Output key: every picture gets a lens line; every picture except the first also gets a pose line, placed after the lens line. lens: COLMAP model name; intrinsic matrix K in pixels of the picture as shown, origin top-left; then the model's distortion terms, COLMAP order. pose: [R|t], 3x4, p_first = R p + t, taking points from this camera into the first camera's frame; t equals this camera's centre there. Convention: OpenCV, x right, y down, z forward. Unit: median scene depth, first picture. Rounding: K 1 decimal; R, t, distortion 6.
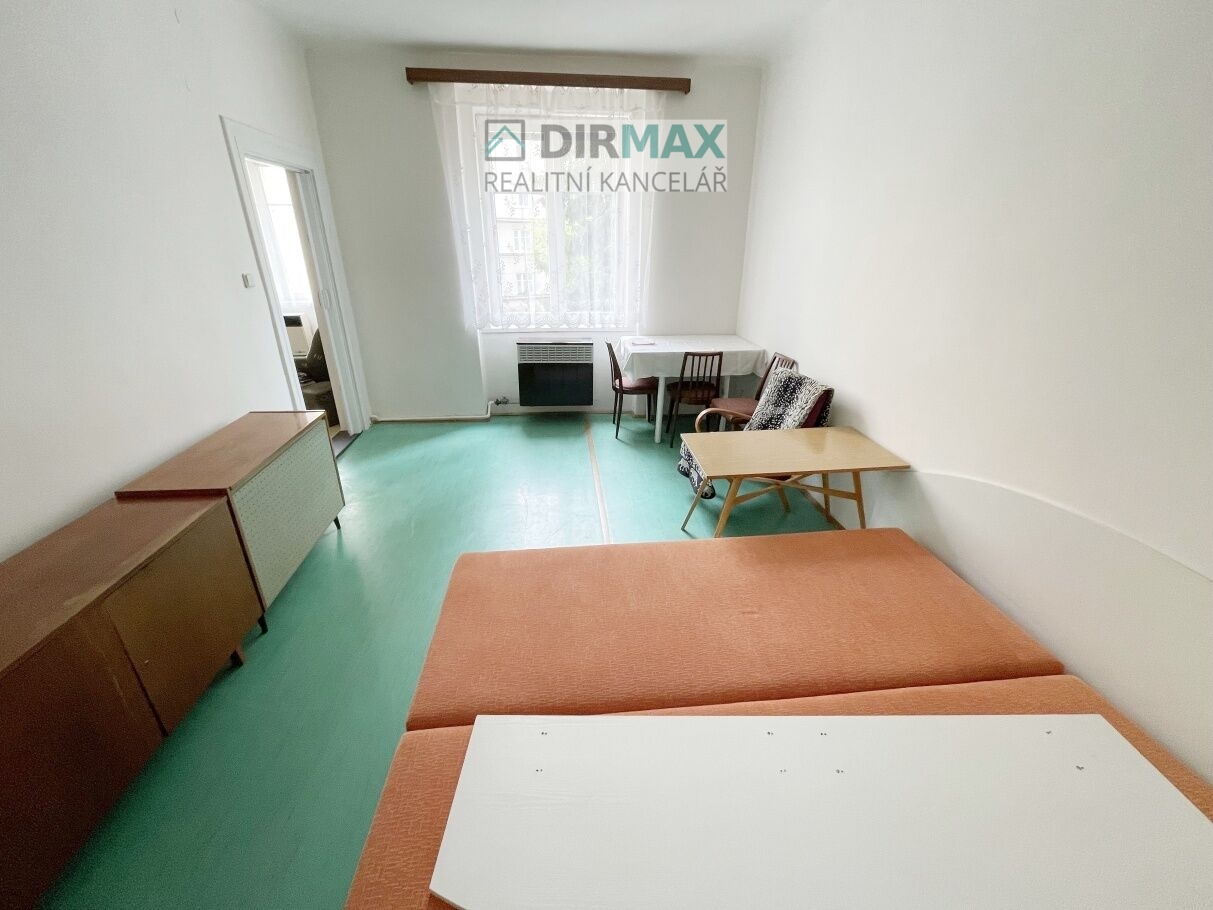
lens RADIAL K [[489.3, 0, 606.7], [0, 489.3, 452.6], [0, 0, 1]] dist [-0.002372, -0.000113]
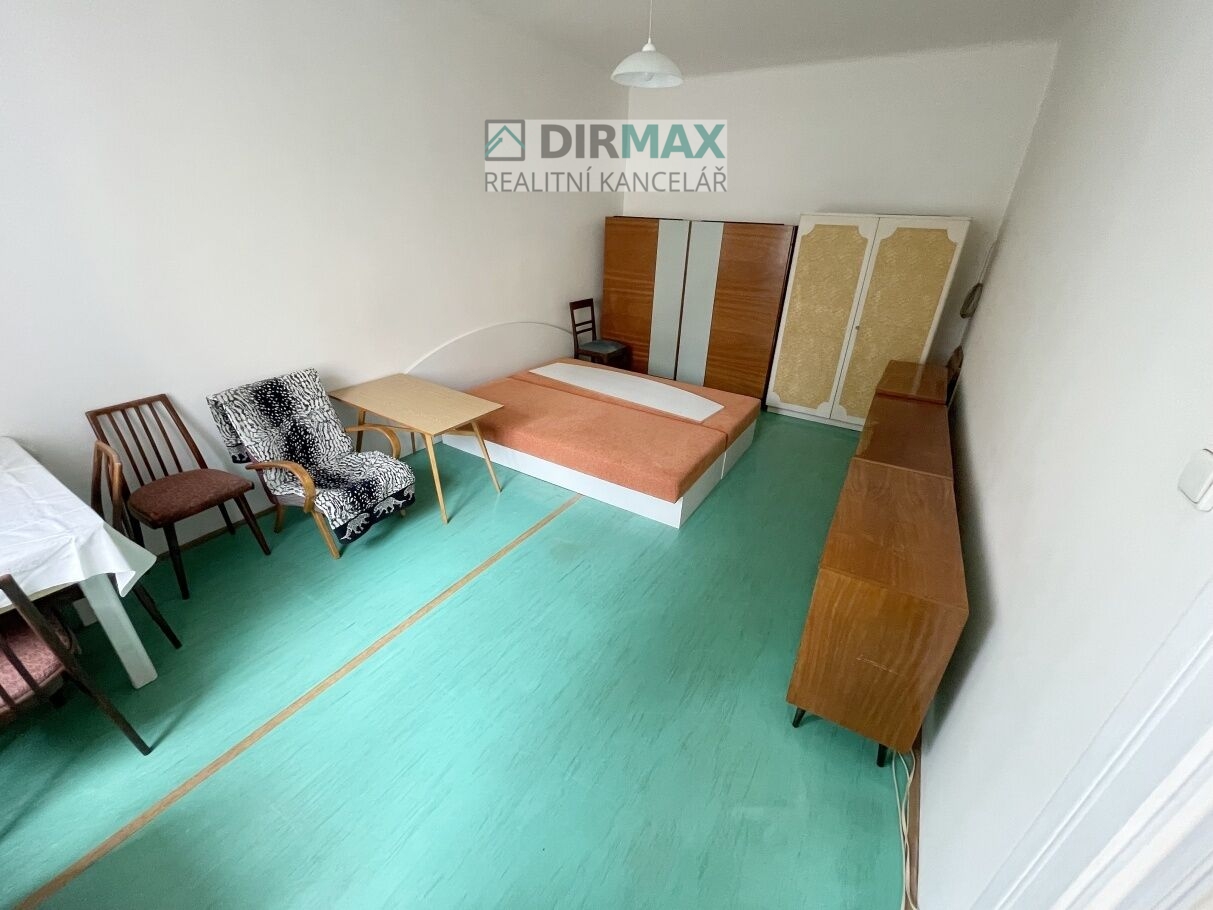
lens RADIAL K [[489.3, 0, 606.7], [0, 489.3, 452.6], [0, 0, 1]] dist [-0.002372, -0.000113]
pose [[-0.794592, -0.295990, 0.530106, -0.543132], [0.201483, 0.695085, 0.690117, -0.522667], [-0.572737, 0.655169, -0.492672, 1.132760]]
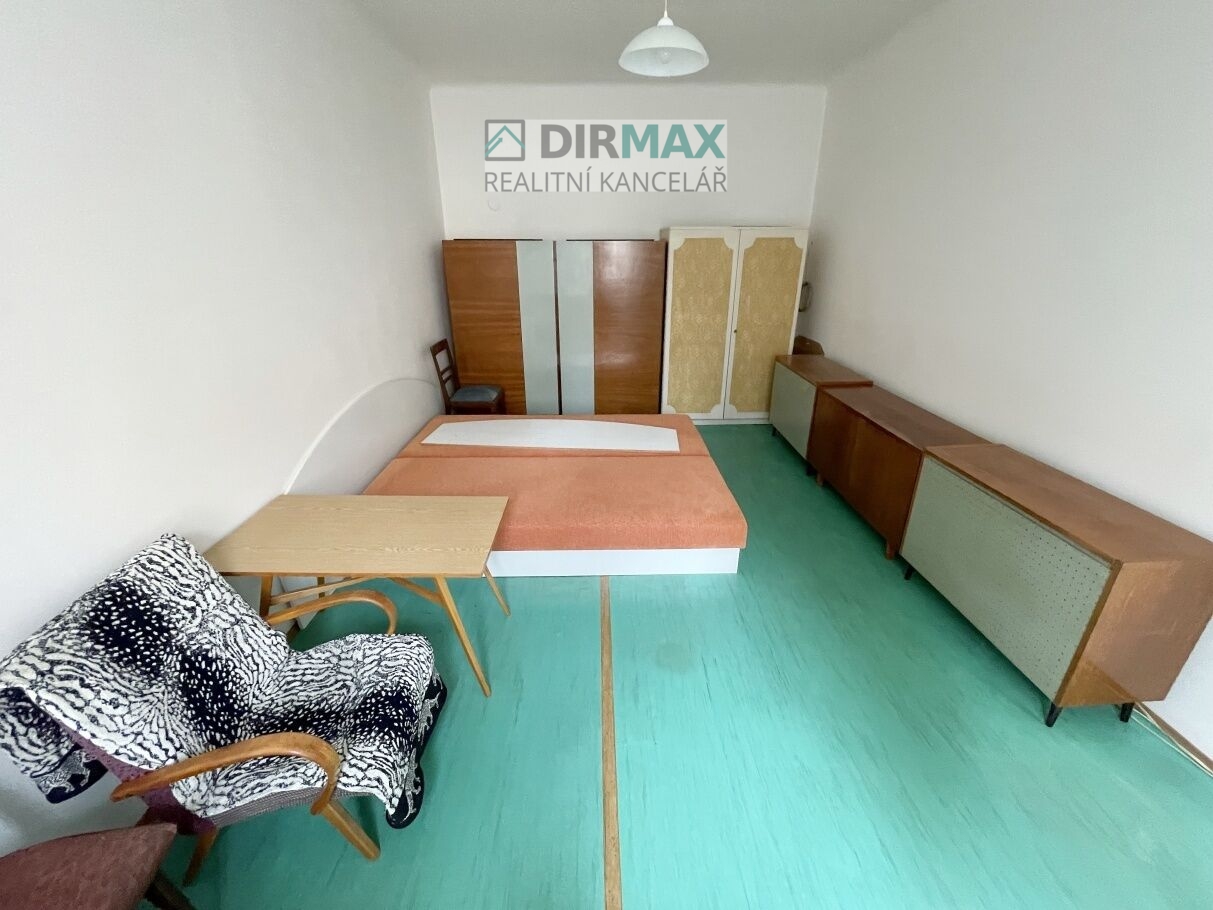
lens RADIAL K [[489.3, 0, 606.7], [0, 489.3, 452.6], [0, 0, 1]] dist [-0.002372, -0.000113]
pose [[-0.997132, -0.031811, 0.068678, -0.031033], [0.027239, 0.695761, 0.717756, -0.492270], [-0.070616, 0.717568, -0.692899, 1.132720]]
